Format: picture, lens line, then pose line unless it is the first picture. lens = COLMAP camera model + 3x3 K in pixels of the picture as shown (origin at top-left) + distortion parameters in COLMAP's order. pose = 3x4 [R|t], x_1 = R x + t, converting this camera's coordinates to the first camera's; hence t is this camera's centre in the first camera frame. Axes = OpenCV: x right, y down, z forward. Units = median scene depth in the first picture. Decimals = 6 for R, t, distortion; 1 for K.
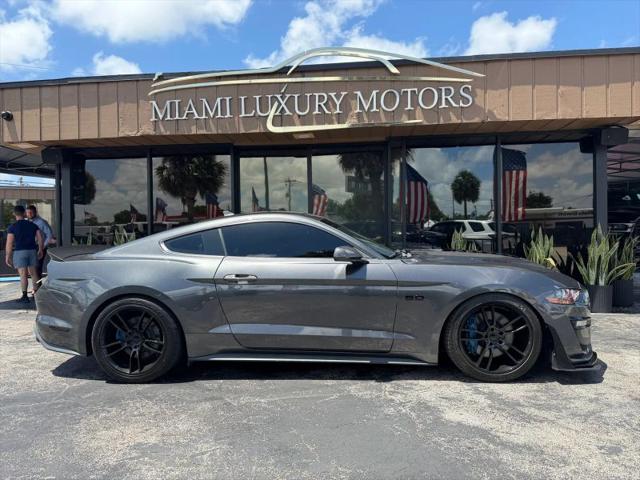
lens RADIAL K [[451.5, 0, 320.0], [0, 451.5, 240.0], [0, 0, 1]] dist [0.077249, -0.102882]
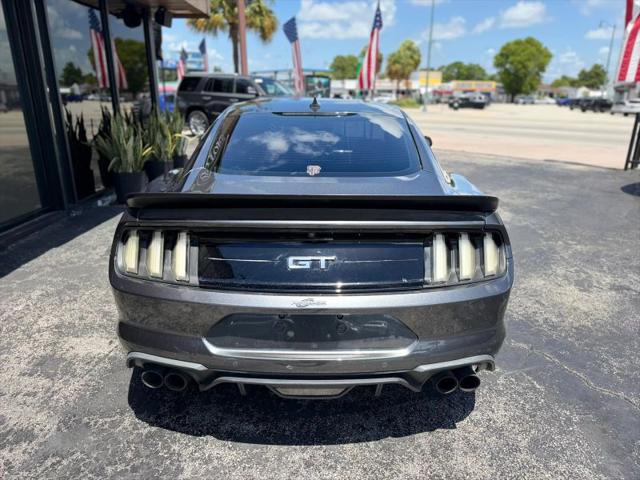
lens RADIAL K [[451.7, 0, 317.8], [0, 451.7, 240.4], [0, 0, 1]] dist [0.024731, -0.029024]
pose [[-0.074317, -0.296513, 0.952133, -0.635579], [-0.000956, 0.954794, 0.297267, -0.041163], [-0.997234, 0.021181, -0.071241, 0.753793]]
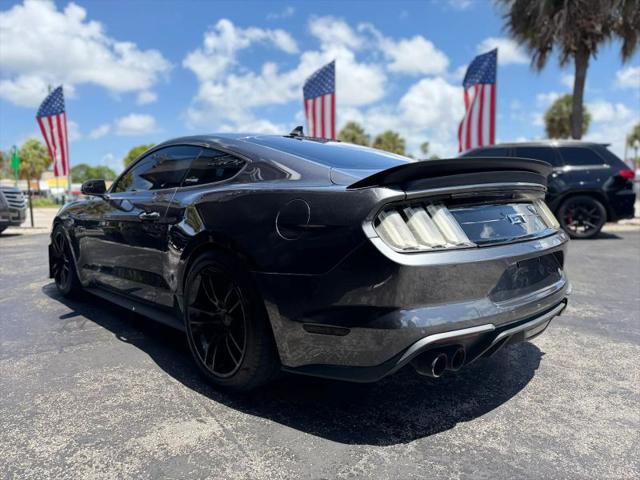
lens RADIAL K [[451.7, 0, 317.8], [0, 451.7, 240.4], [0, 0, 1]] dist [0.024731, -0.029024]
pose [[-0.737041, -0.046412, 0.674253, -0.497930], [0.029599, 0.994465, 0.100809, 0.029975], [-0.675200, 0.094258, -0.731588, 1.076396]]
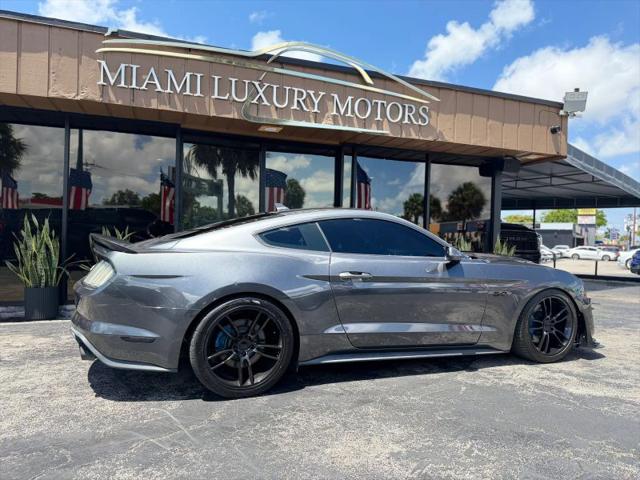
lens RADIAL K [[451.0, 0, 325.0], [0, 451.0, 242.0], [0, 0, 1]] dist [0.033593, -0.038891]
pose [[0.899246, 0.036907, 0.435884, -0.372086], [-0.036963, 0.999282, -0.008355, 0.013570], [-0.435879, -0.008598, 0.899964, 0.098416]]
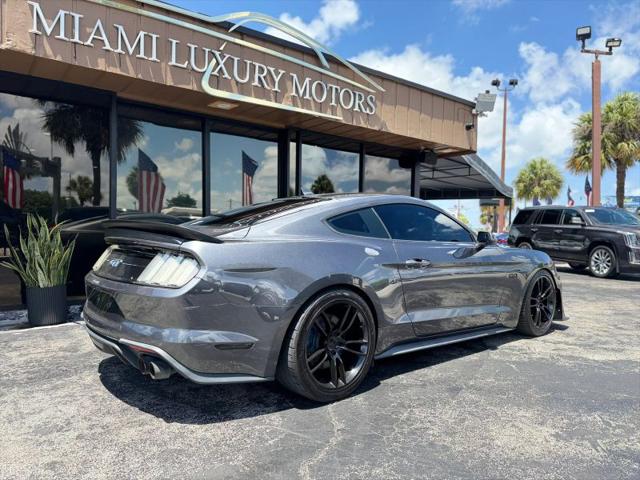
lens RADIAL K [[451.7, 0, 317.8], [0, 451.7, 240.4], [0, 0, 1]] dist [0.024731, -0.029024]
pose [[0.718658, 0.014280, 0.695217, -0.553781], [-0.022278, 0.999749, 0.002495, 0.023569], [-0.695007, -0.017281, 0.718796, 0.272634]]
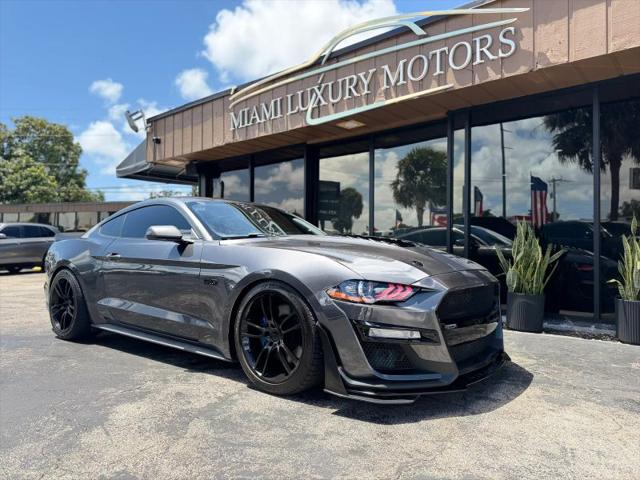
lens RADIAL K [[453.6, 0, 320.0], [0, 453.6, 240.0], [0, 0, 1]] dist [0.007351, -0.007722]
pose [[0.823615, 0.004538, -0.567132, 0.489778], [-0.019152, 0.999620, -0.019815, 0.032438], [0.566827, 0.027181, 0.823389, 0.214556]]
